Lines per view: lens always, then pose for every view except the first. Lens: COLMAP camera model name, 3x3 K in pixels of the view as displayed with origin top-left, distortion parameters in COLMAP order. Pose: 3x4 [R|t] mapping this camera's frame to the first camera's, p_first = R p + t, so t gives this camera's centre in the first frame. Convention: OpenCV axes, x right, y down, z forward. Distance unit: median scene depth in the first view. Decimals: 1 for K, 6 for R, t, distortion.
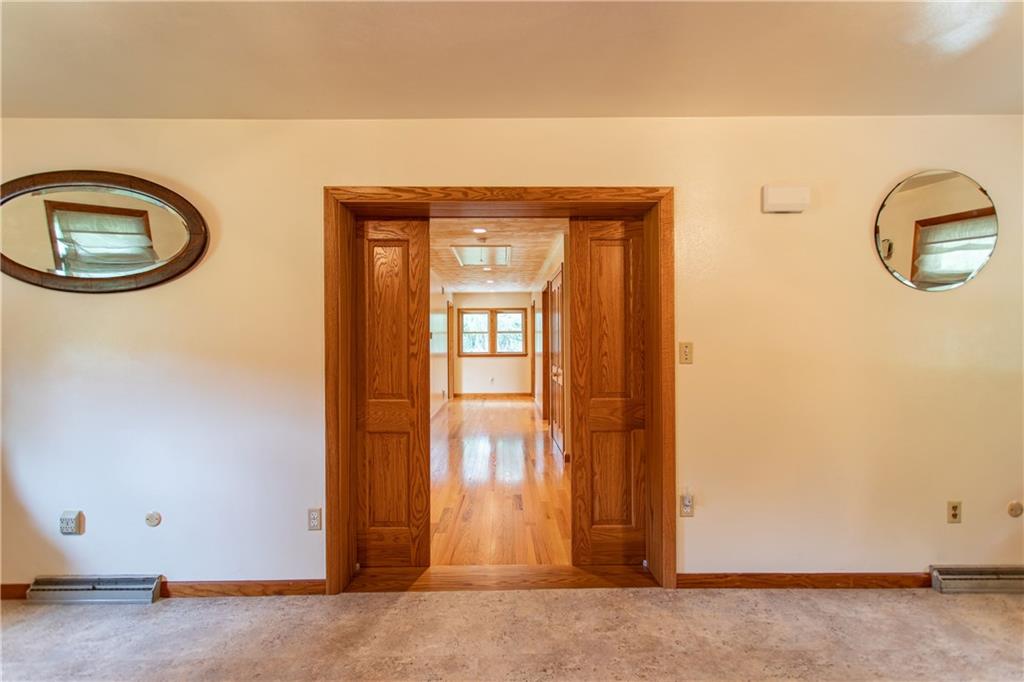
lens RADIAL K [[476.8, 0, 506.6], [0, 476.8, 337.4], [0, 0, 1]] dist [0.003138, 0.000244]
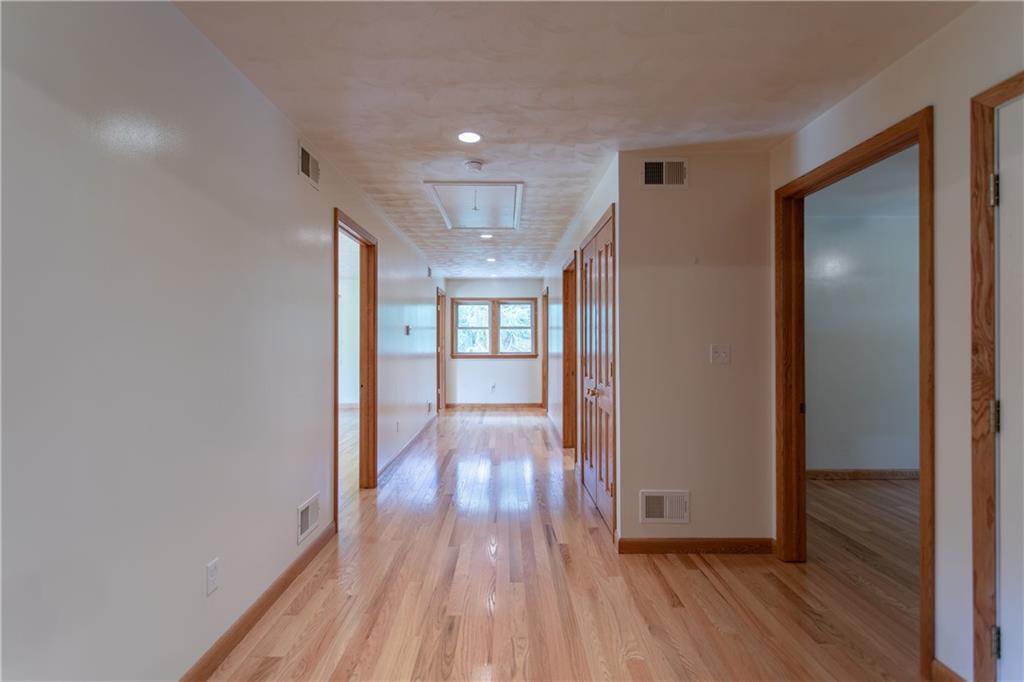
lens RADIAL K [[476.8, 0, 506.6], [0, 476.8, 337.4], [0, 0, 1]] dist [0.003138, 0.000244]
pose [[0.999968, 0.005334, -0.006041, -0.004022], [-0.005306, 0.999975, 0.004636, 0.001788], [0.006065, -0.004604, 0.999971, 0.199754]]
